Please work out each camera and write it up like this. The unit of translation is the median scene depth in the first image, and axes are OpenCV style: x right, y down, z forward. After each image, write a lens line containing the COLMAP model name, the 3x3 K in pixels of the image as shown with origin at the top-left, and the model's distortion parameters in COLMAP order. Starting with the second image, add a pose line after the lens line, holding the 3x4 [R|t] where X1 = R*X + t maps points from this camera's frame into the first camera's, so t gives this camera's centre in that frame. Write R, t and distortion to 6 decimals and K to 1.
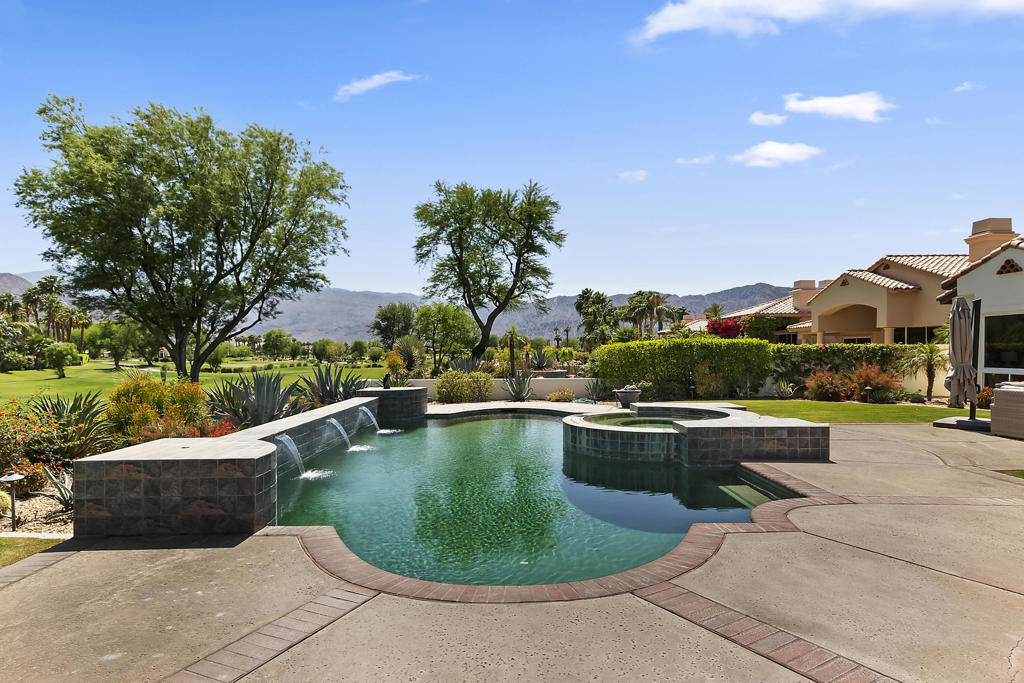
lens RADIAL K [[606.9, 0, 512.6], [0, 606.9, 348.0], [0, 0, 1]] dist [0.023496, -0.000293]
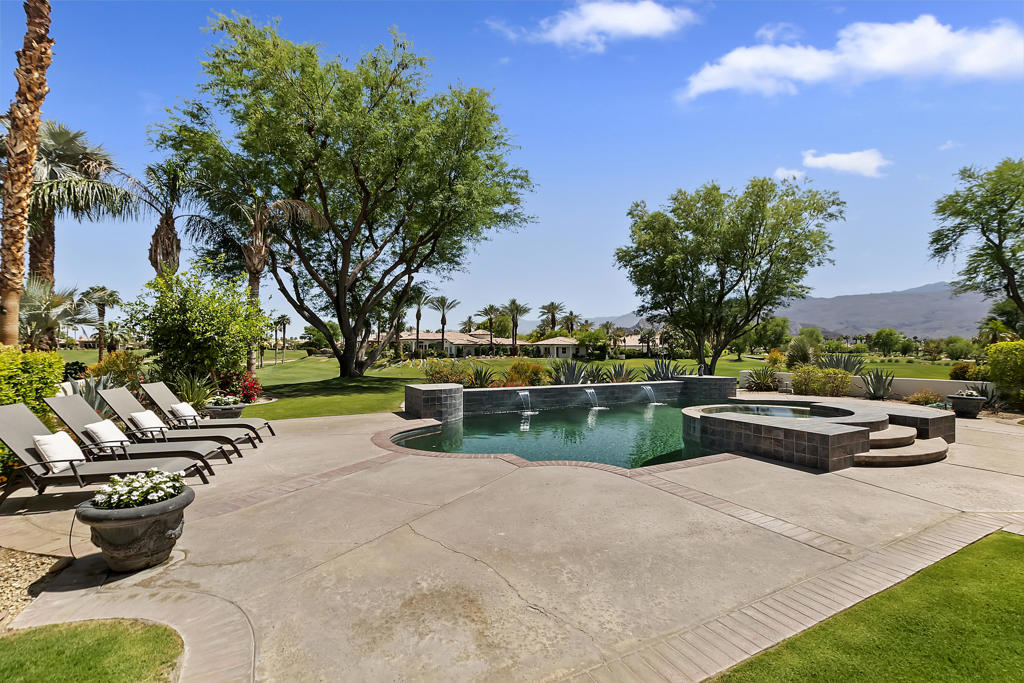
lens RADIAL K [[466.3, 0, 507.0], [0, 466.3, 345.7], [0, 0, 1]] dist [-0.042568, 0.015343]
pose [[0.440889, 0.000357, -0.897561, 0.230738], [0.000404, 1.000000, 0.000596, -0.000792], [0.897561, -0.000625, 0.440889, 0.070665]]
